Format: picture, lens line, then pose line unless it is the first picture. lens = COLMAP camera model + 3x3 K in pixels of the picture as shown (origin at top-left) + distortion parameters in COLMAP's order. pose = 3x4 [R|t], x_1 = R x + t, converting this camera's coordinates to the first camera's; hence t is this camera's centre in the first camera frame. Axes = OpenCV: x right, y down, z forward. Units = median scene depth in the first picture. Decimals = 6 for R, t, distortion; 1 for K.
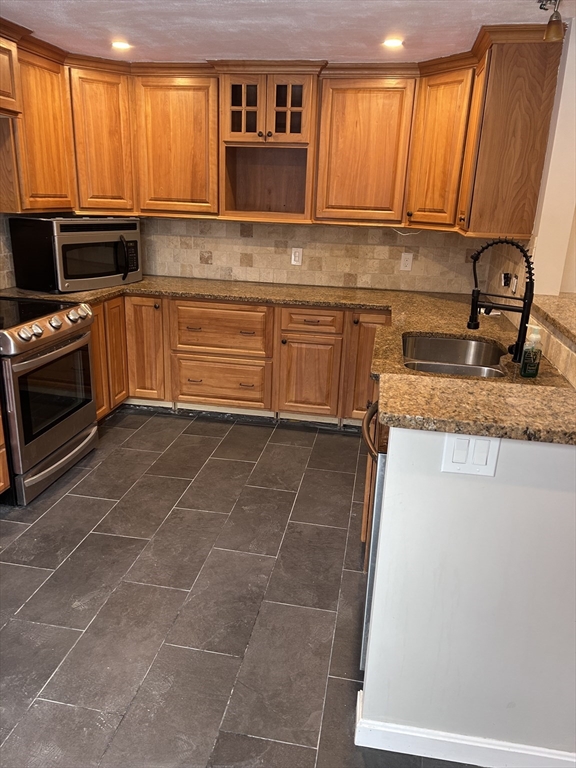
lens RADIAL K [[580.9, 0, 285.1], [0, 580.9, 394.3], [0, 0, 1]] dist [0.068819, -0.077689]
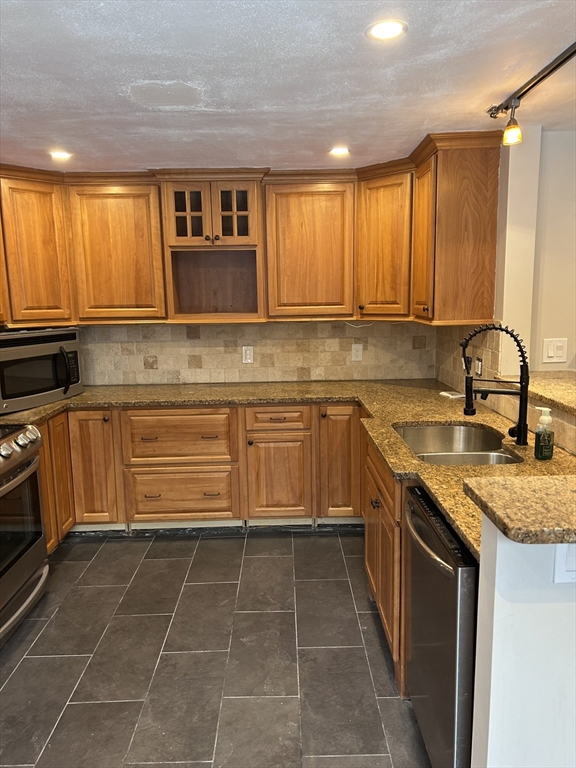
lens RADIAL K [[580.9, 0, 285.1], [0, 580.9, 394.3], [0, 0, 1]] dist [0.068819, -0.077689]
pose [[0.979057, -0.085207, 0.184900, -0.118189], [0.112352, 0.983516, -0.141678, -0.029908], [-0.169780, 0.159484, 0.972491, 0.063081]]
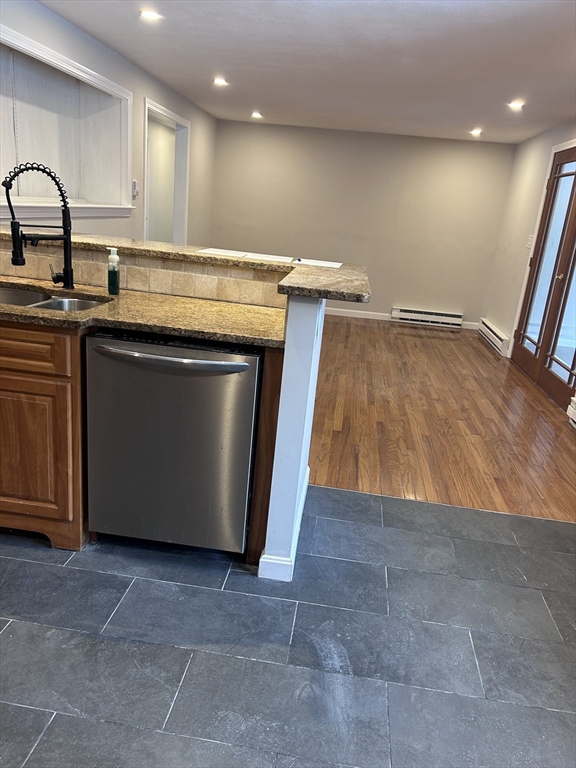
lens RADIAL K [[580.9, 0, 285.1], [0, 580.9, 394.3], [0, 0, 1]] dist [0.068819, -0.077689]
pose [[-0.065299, -0.345305, 0.936216, -0.468460], [0.229550, 0.907858, 0.350856, -0.113335], [-0.971104, 0.237819, 0.019983, 0.448397]]
